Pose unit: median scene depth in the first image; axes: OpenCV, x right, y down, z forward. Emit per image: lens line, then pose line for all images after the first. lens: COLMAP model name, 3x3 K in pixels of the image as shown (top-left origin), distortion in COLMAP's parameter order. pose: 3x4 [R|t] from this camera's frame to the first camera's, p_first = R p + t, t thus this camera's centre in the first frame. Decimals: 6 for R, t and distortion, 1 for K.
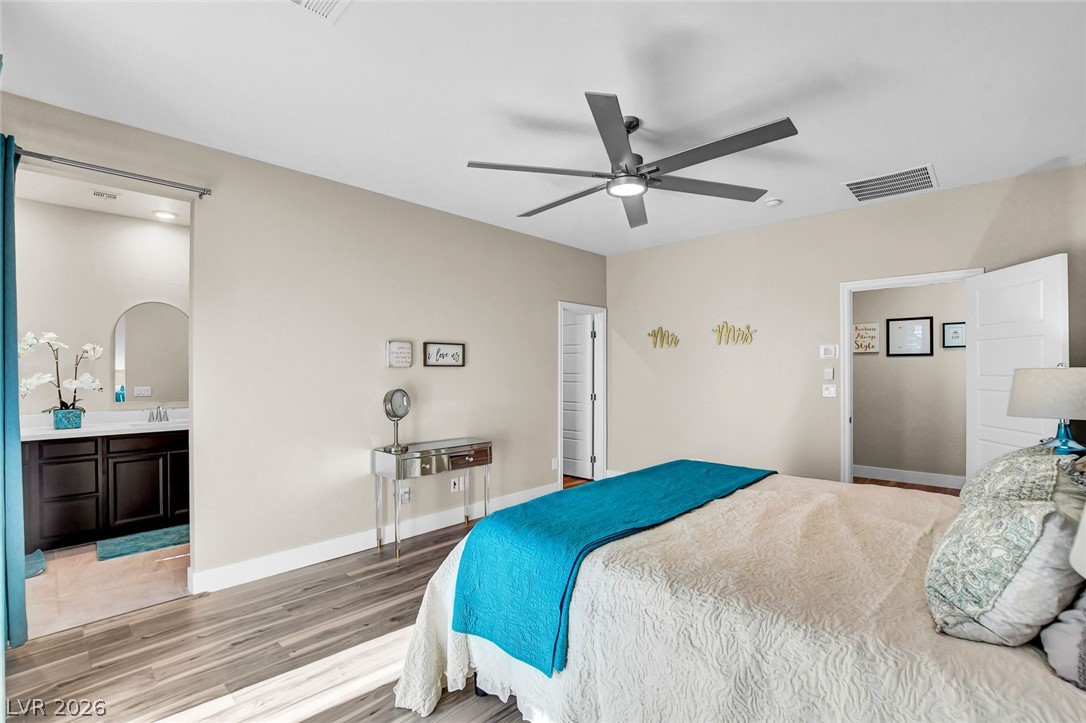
lens RADIAL K [[499.7, 0, 524.1], [0, 499.7, 362.4], [0, 0, 1]] dist [-0.029590, 0.004668]
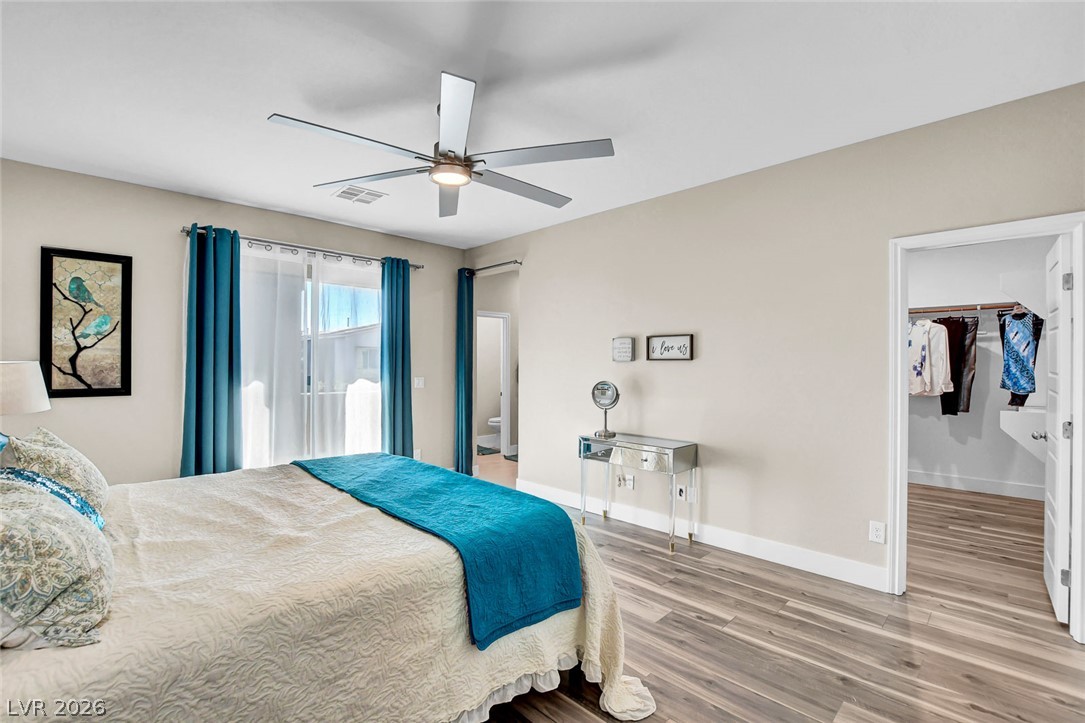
lens RADIAL K [[499.2, 0, 547.0], [0, 499.2, 360.5], [0, 0, 1]] dist [-0.029590, 0.004668]
pose [[-0.020927, -0.001247, -0.999780, 0.793153], [0.009990, 0.999949, -0.001456, 0.007576], [0.999731, -0.010018, -0.020913, 0.811795]]
